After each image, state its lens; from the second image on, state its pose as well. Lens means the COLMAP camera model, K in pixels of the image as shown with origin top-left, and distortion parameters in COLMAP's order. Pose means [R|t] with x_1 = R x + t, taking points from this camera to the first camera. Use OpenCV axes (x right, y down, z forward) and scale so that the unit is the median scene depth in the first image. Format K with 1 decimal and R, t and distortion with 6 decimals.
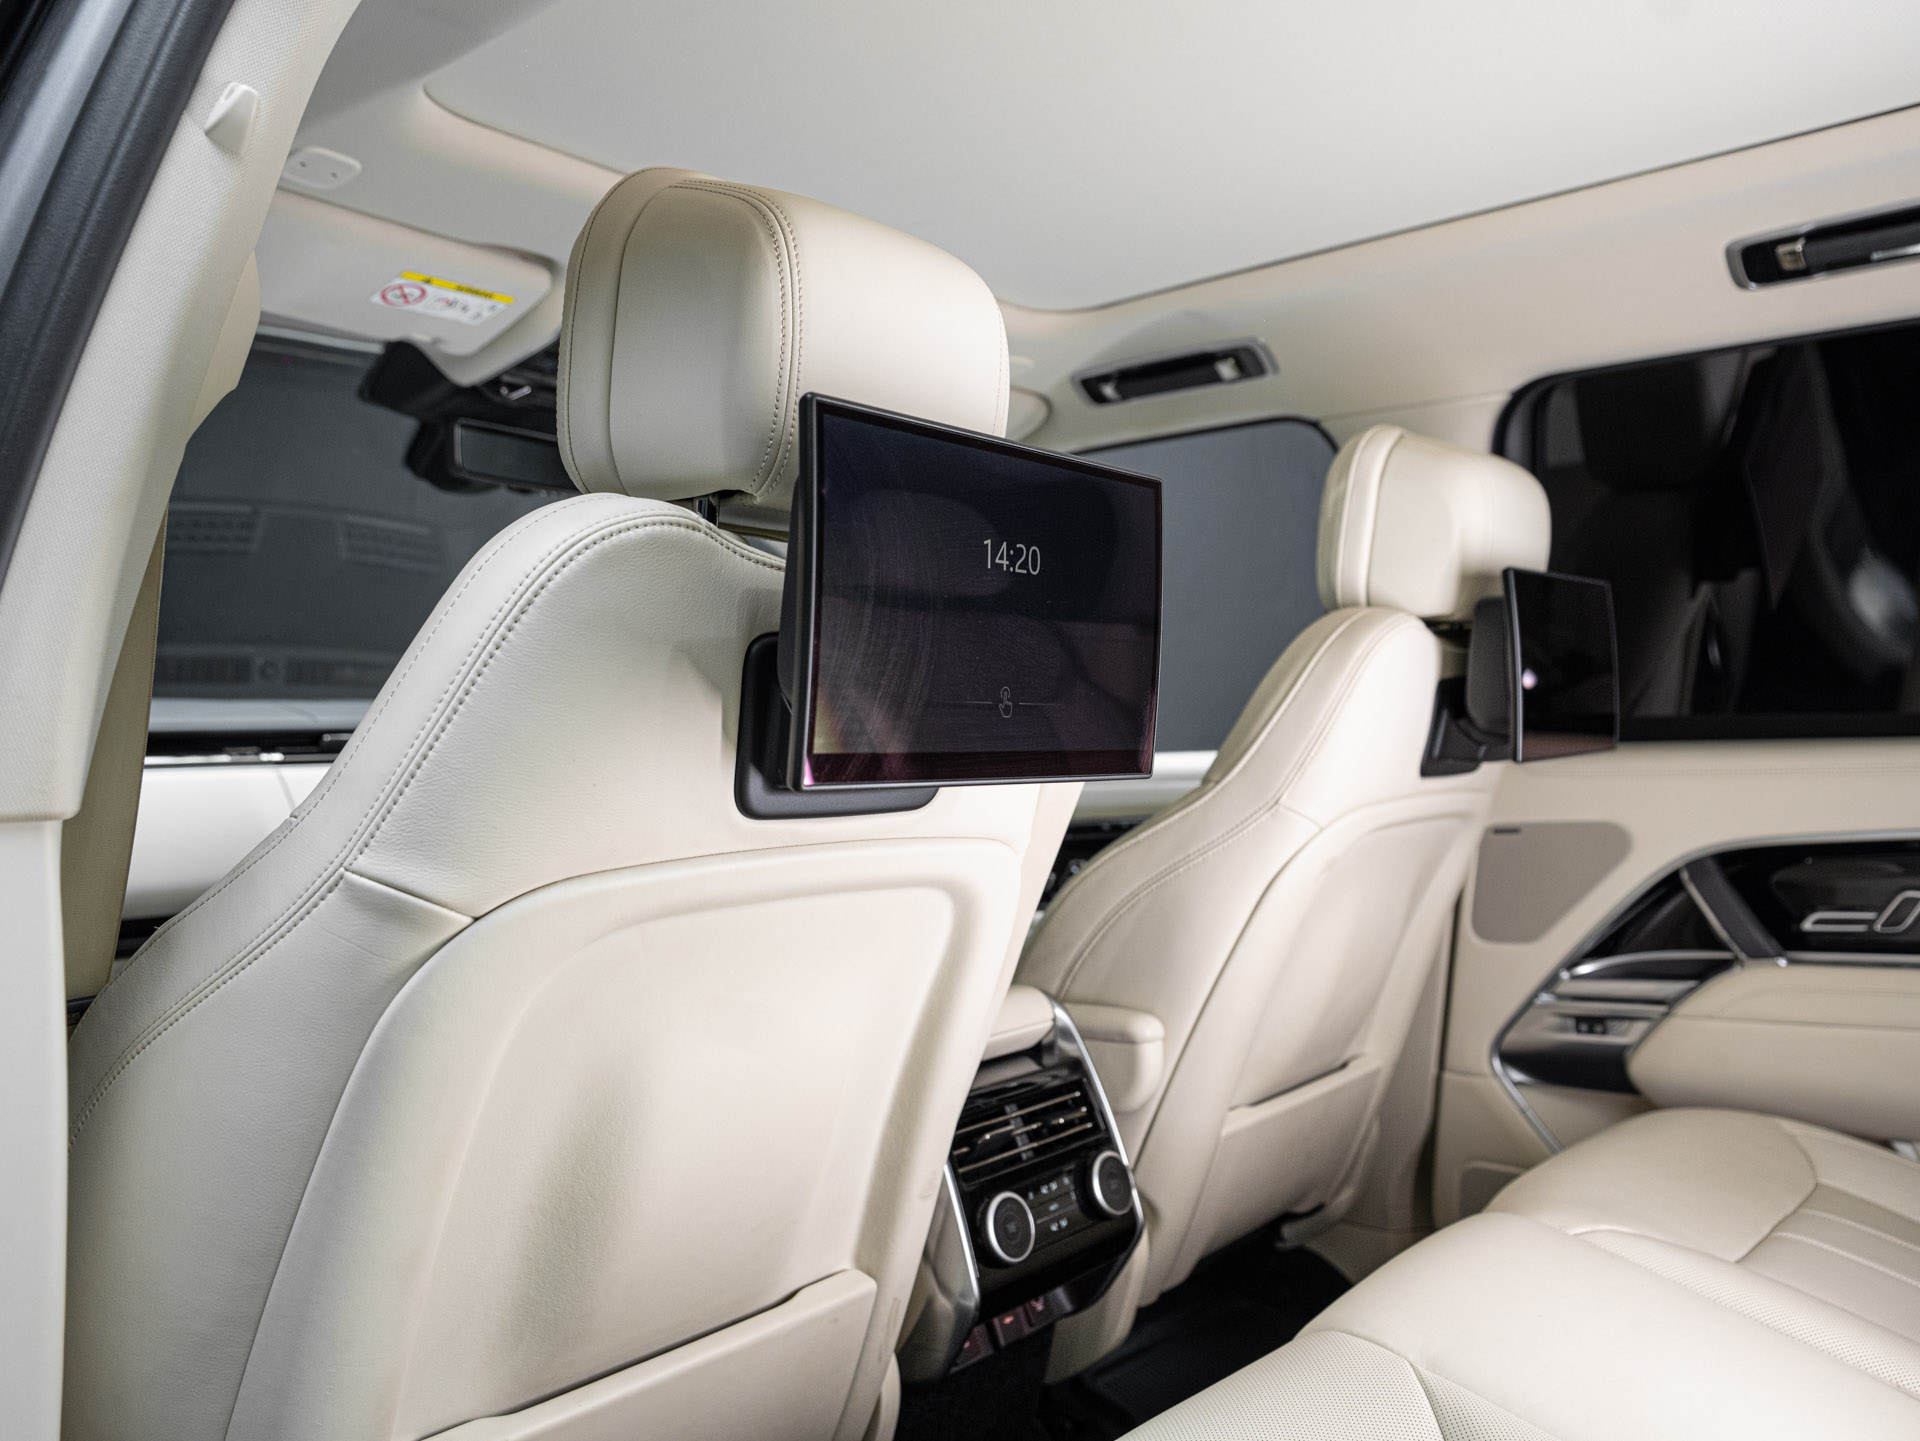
lens RADIAL K [[1417.1, 0, 961.1], [0, 1417.1, 714.9], [0, 0, 1]] dist [0.010972, 0.008033]
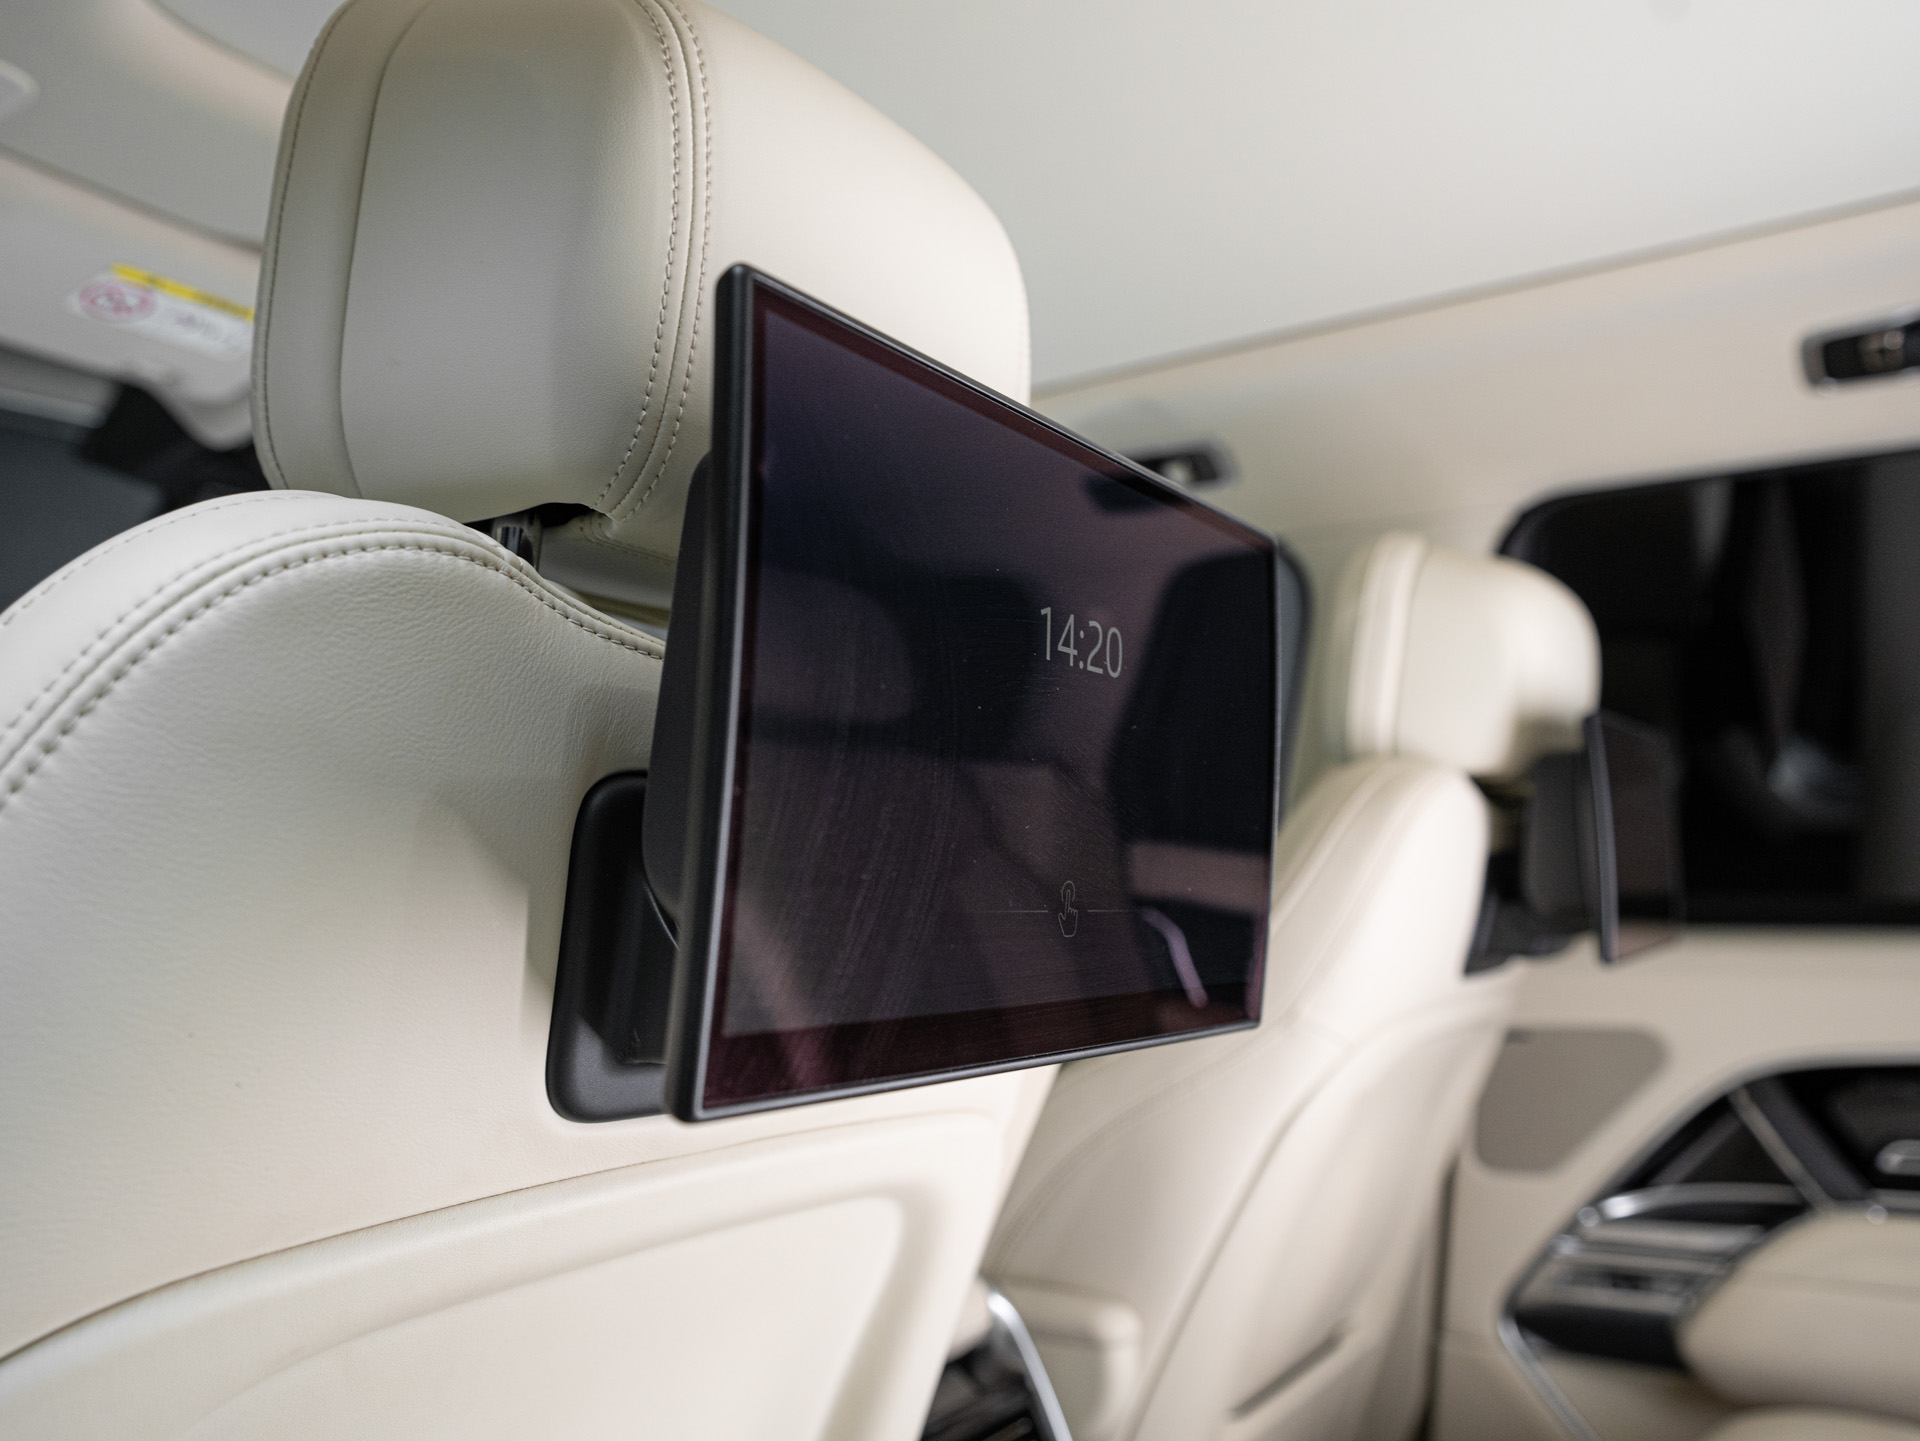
lens RADIAL K [[1417.1, 0, 956.9], [0, 1417.1, 729.7], [0, 0, 1]] dist [0.010972, 0.008033]
pose [[0.993882, 0.025222, 0.107531, -0.069831], [-0.014810, 0.995218, -0.096550, -0.023770], [-0.109452, 0.094366, 0.989503, 0.458936]]
